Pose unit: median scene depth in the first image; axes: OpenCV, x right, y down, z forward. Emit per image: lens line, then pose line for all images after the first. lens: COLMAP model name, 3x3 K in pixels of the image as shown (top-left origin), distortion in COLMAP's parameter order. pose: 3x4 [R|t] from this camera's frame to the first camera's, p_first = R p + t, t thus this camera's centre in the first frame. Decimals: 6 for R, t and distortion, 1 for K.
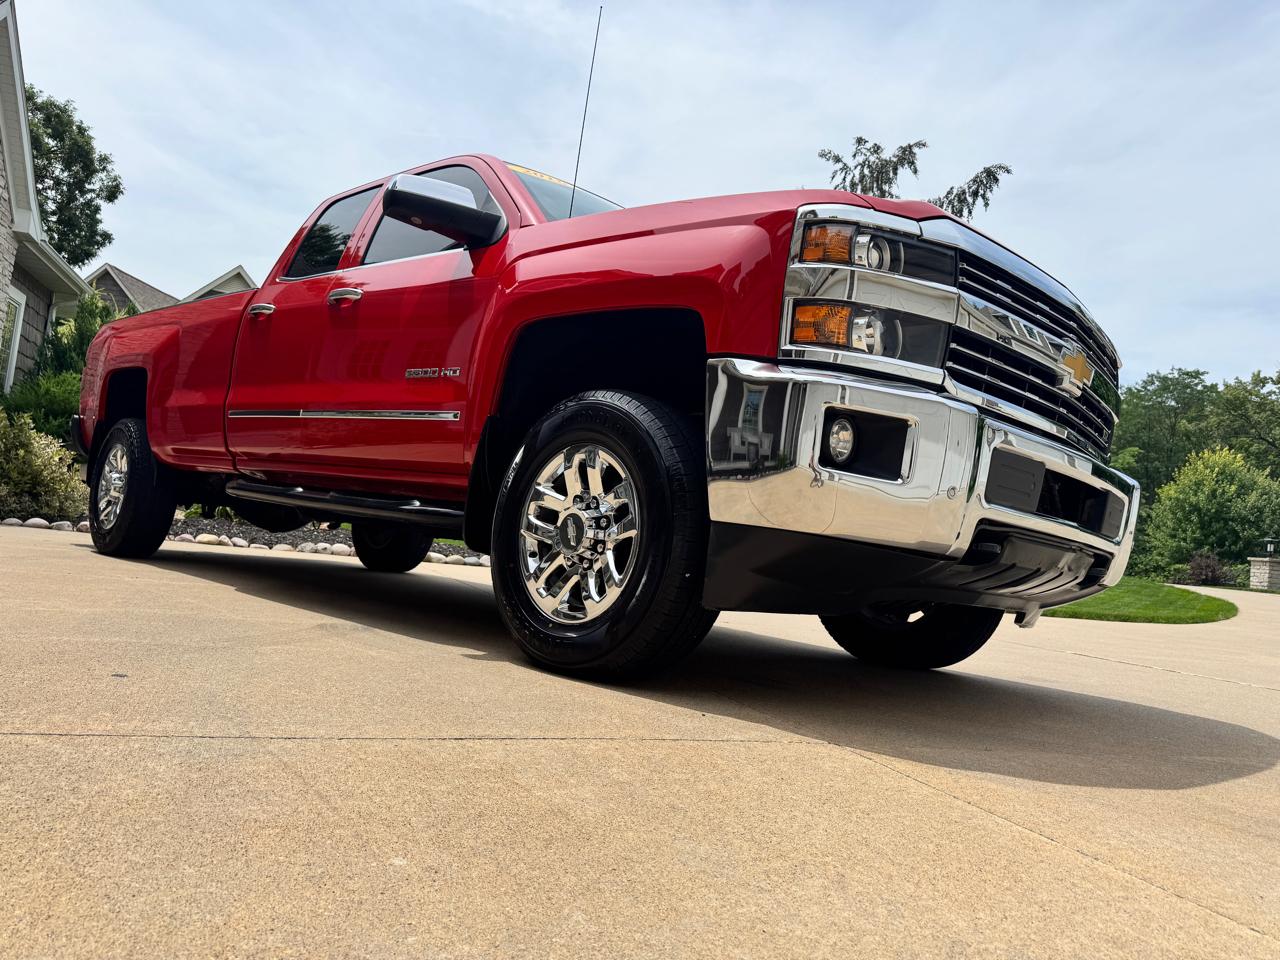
lens RADIAL K [[909.7, 0, 645.0], [0, 909.7, 475.7], [0, 0, 1]] dist [0.034477, -0.039690]
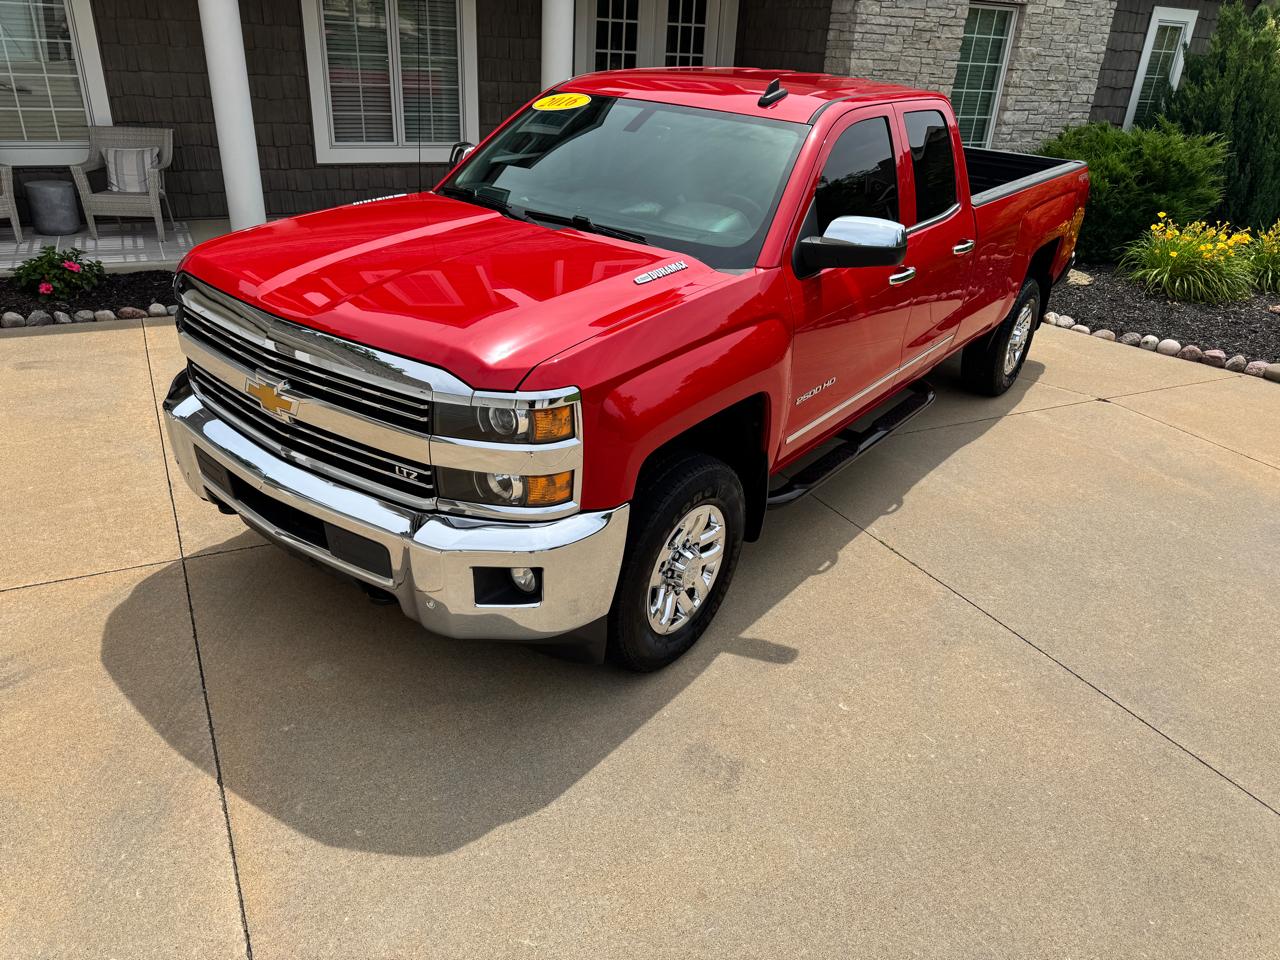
lens RADIAL K [[909.7, 0, 639.6], [0, 909.7, 481.7], [0, 0, 1]] dist [0.034477, -0.039690]
pose [[0.121357, 0.337601, -0.933434, 0.183189], [0.029442, 0.938746, 0.343350, -0.044444], [0.992172, -0.069150, 0.103984, 0.156910]]
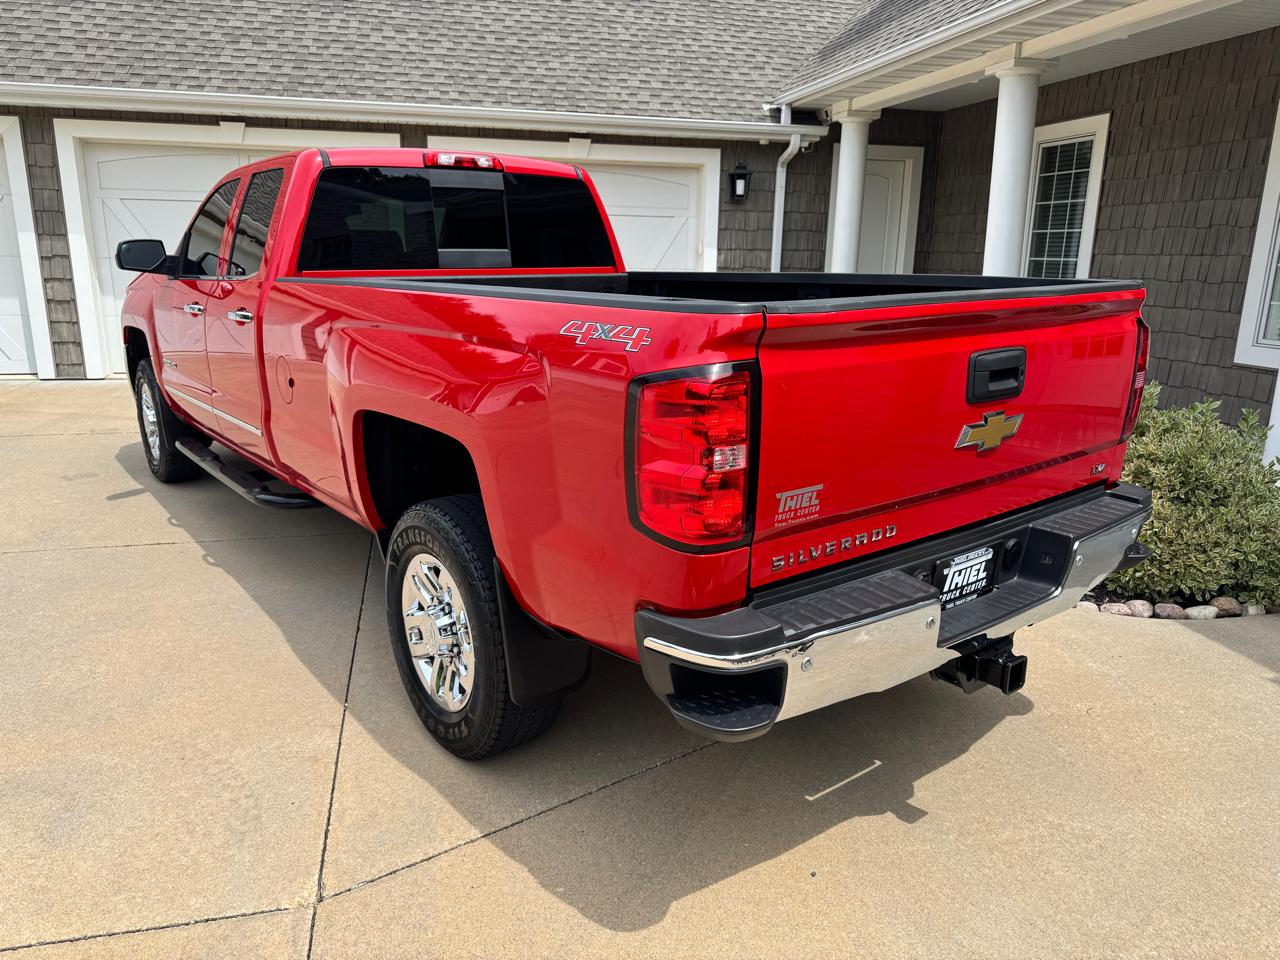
lens RADIAL K [[909.7, 0, 635.8], [0, 909.7, 487.0], [0, 0, 1]] dist [0.034477, -0.039690]
pose [[-0.980007, -0.161743, 0.115870, -0.119538], [-0.136503, 0.970266, 0.199880, -0.034826], [-0.144754, 0.180067, -0.972945, 0.421194]]
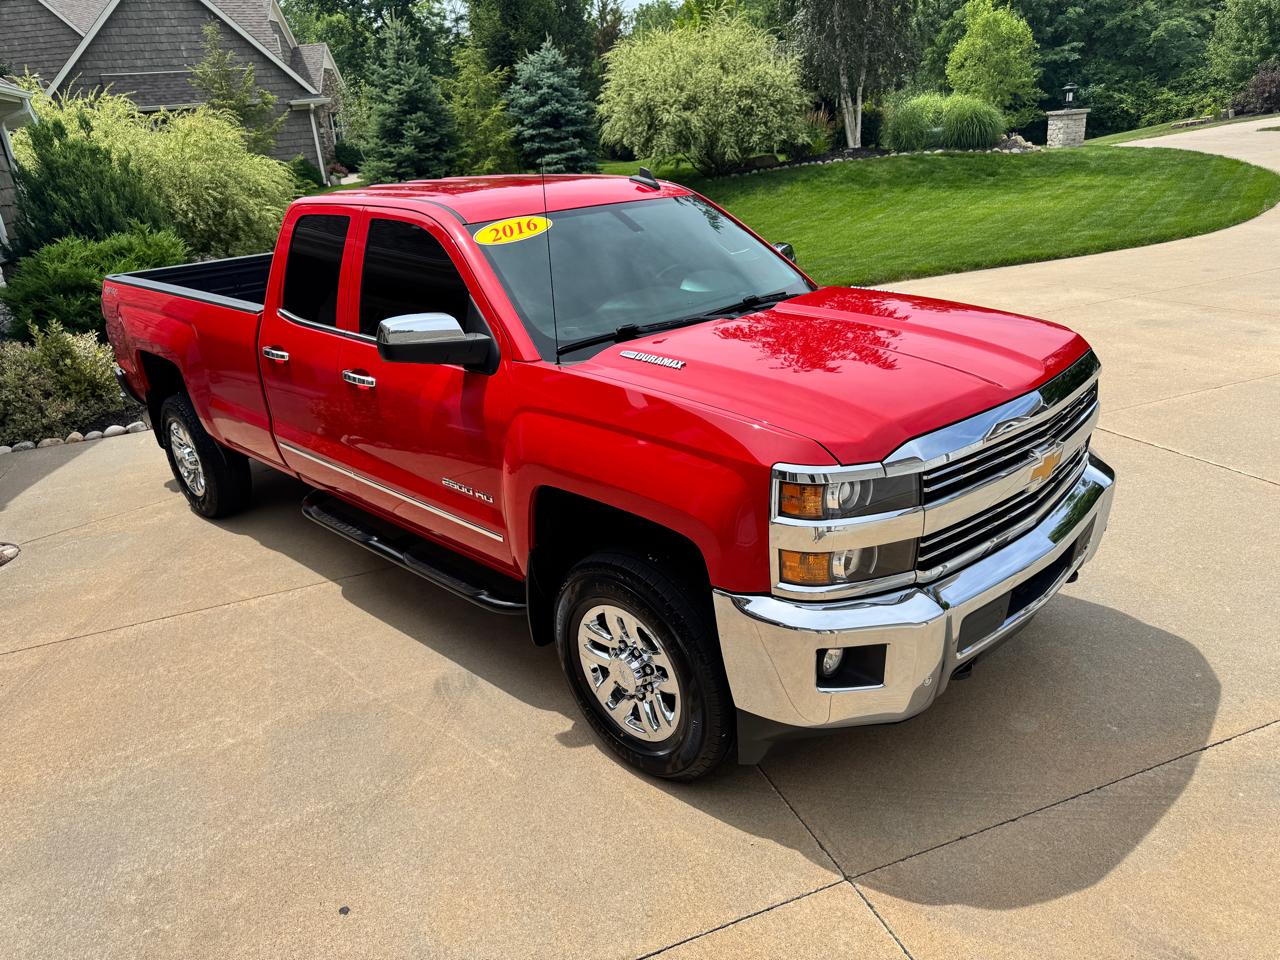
lens RADIAL K [[909.7, 0, 637.4], [0, 909.7, 481.2], [0, 0, 1]] dist [0.034477, -0.039690]
pose [[0.981770, -0.168321, -0.088292, 0.010244], [0.189896, 0.888614, 0.417497, -0.077391], [0.008184, -0.426653, 0.904378, -0.000661]]
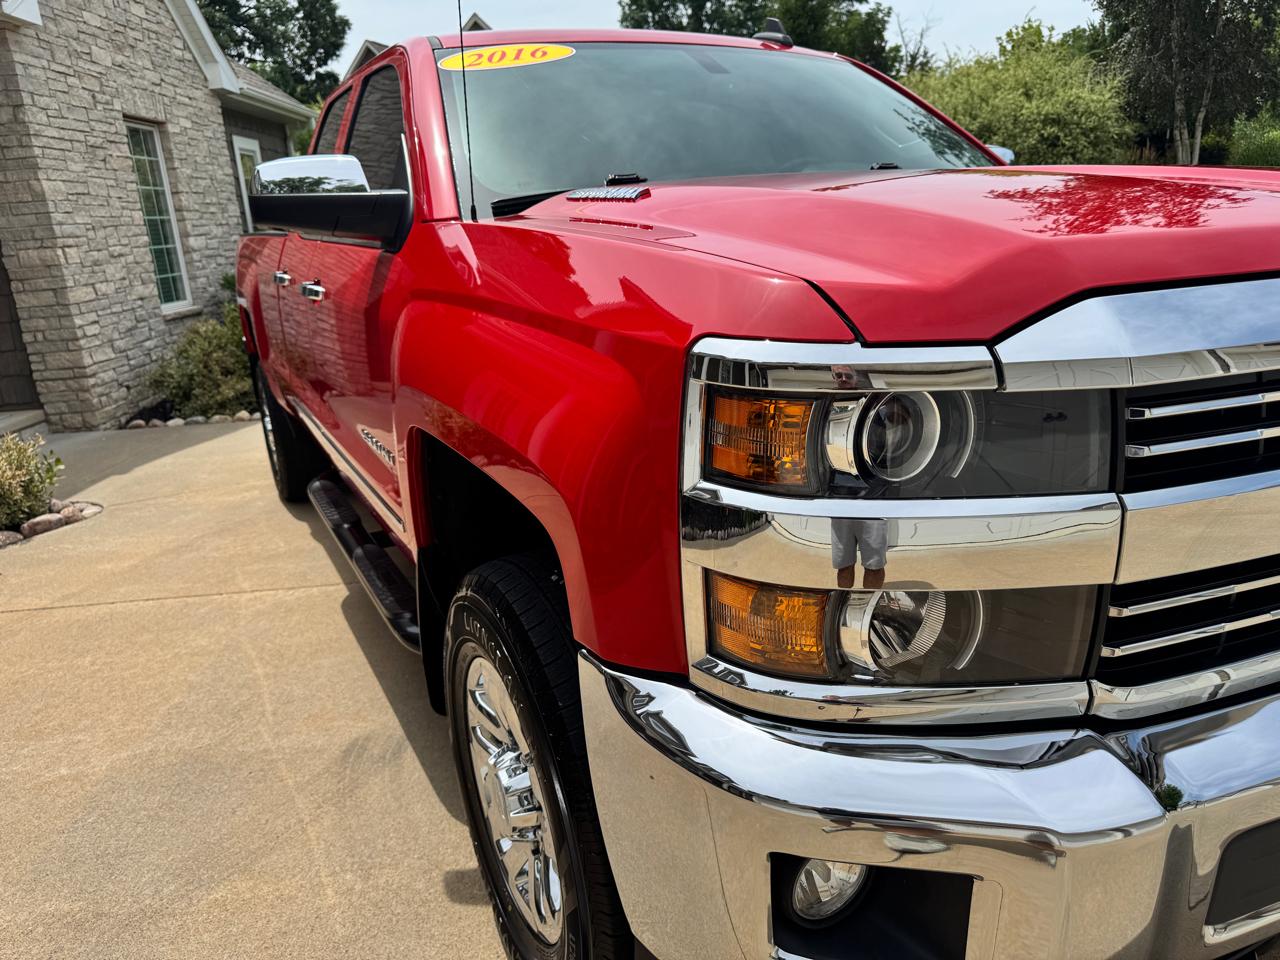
lens RADIAL K [[909.7, 0, 635.8], [0, 909.7, 478.7], [0, 0, 1]] dist [0.034477, -0.039690]
pose [[0.928385, -0.078321, -0.363274, 0.029602], [0.194957, 0.934865, 0.296679, -0.037008], [0.316376, -0.346255, 0.883184, 0.059792]]
